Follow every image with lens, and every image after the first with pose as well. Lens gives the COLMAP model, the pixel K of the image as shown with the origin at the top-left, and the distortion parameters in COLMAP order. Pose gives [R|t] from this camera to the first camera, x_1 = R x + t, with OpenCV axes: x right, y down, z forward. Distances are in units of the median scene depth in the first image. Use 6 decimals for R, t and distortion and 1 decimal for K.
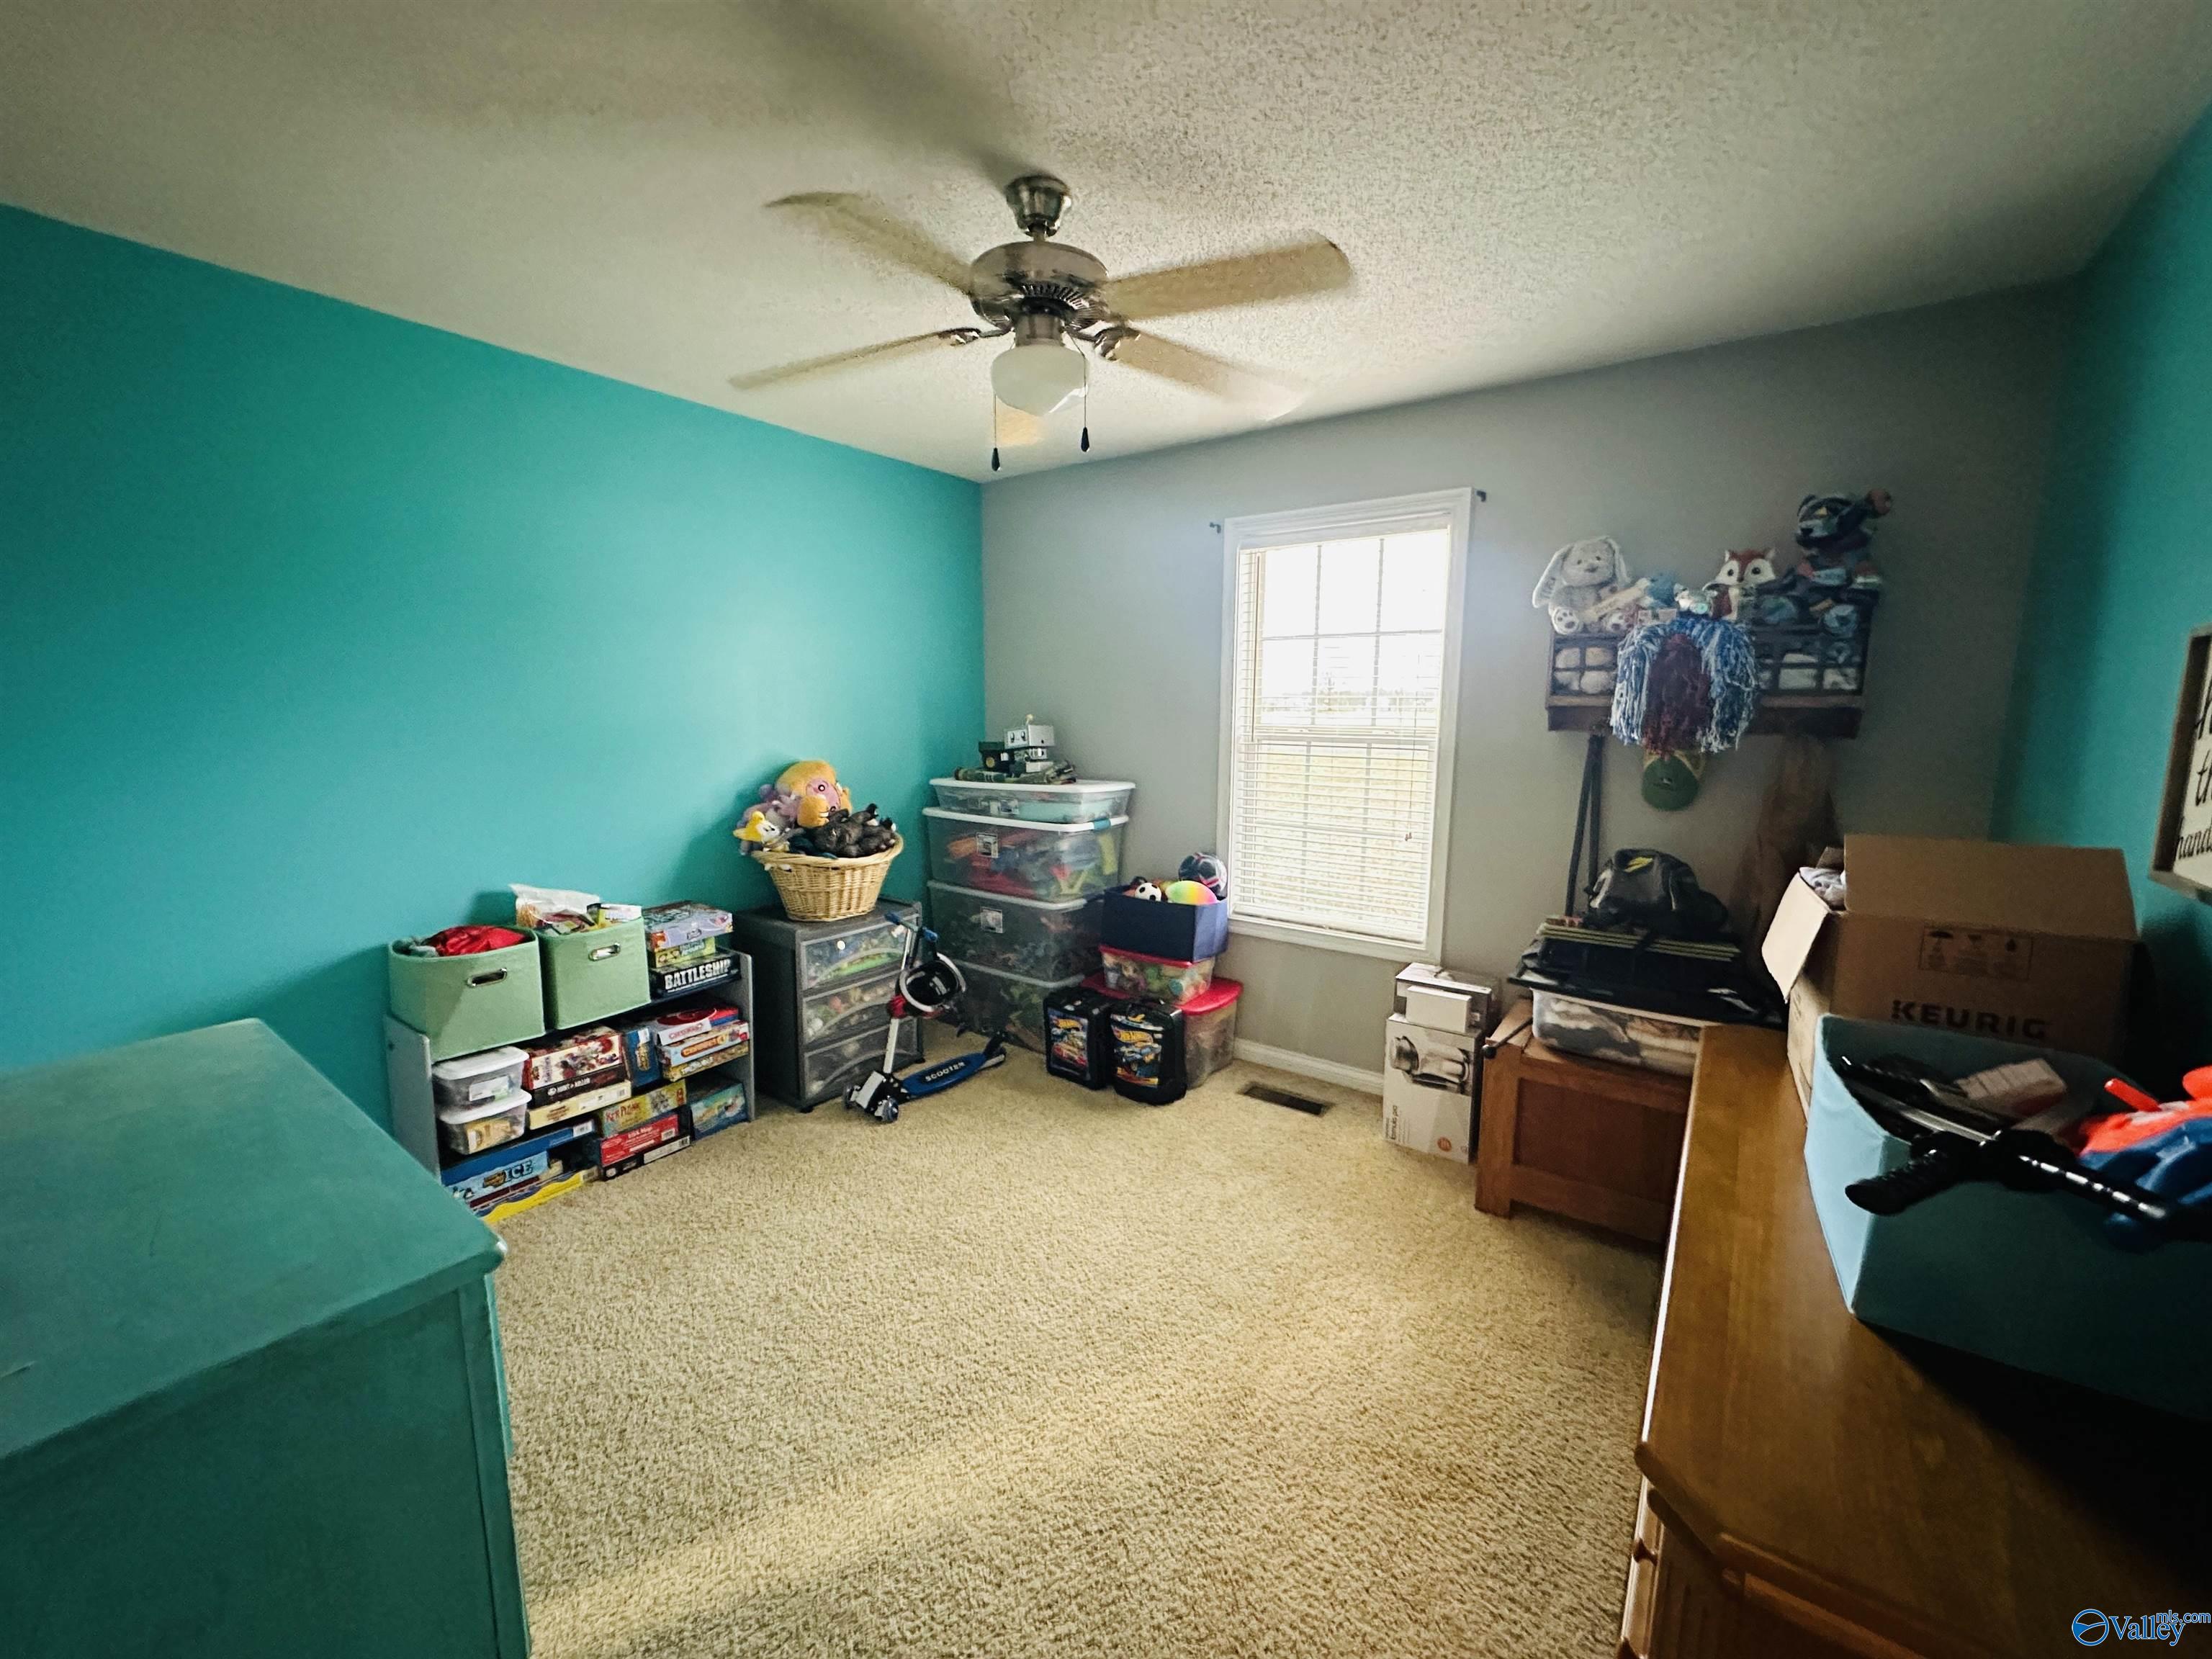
lens RADIAL K [[879.0, 0, 1106.0], [0, 879.0, 829.5], [0, 0, 1]] dist [-0.005591, 0.000120]
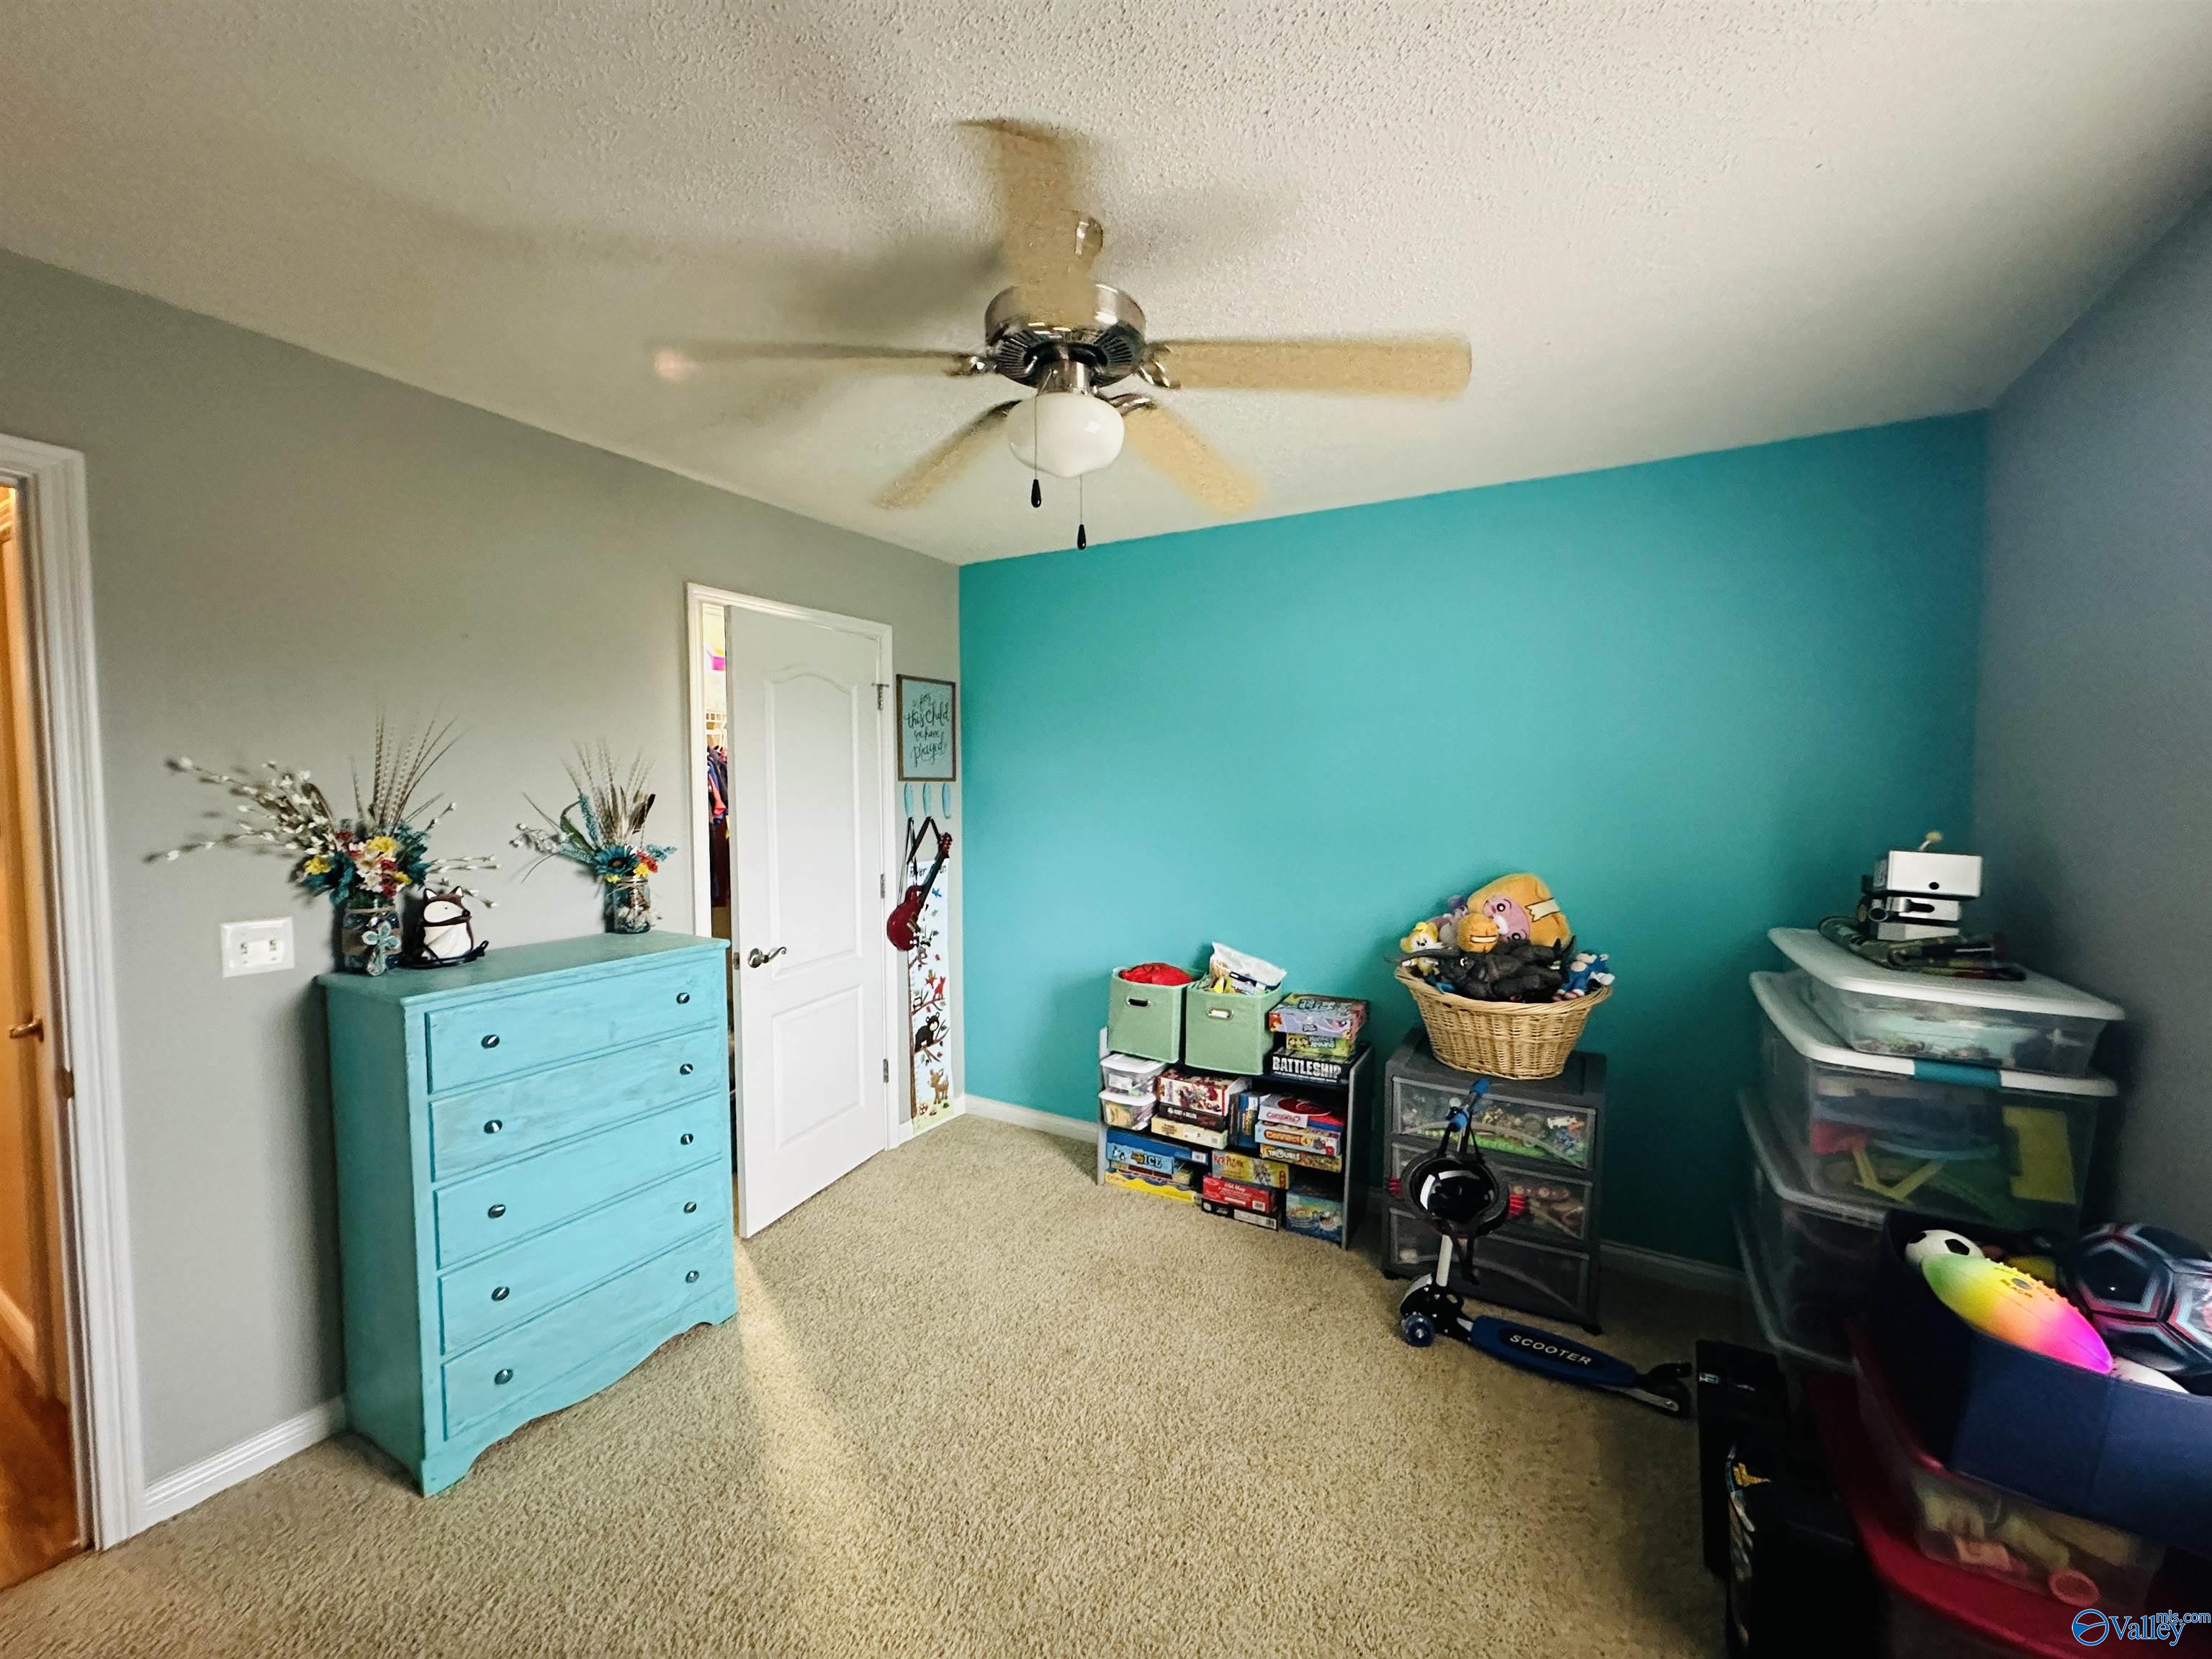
lens RADIAL K [[879.0, 0, 1106.0], [0, 879.0, 829.5], [0, 0, 1]] dist [-0.005591, 0.000120]
pose [[0.100622, 0.043730, -0.993963, 0.514531], [-0.146218, 0.988836, 0.028702, -0.103893], [0.984122, 0.142448, 0.105893, 0.645040]]
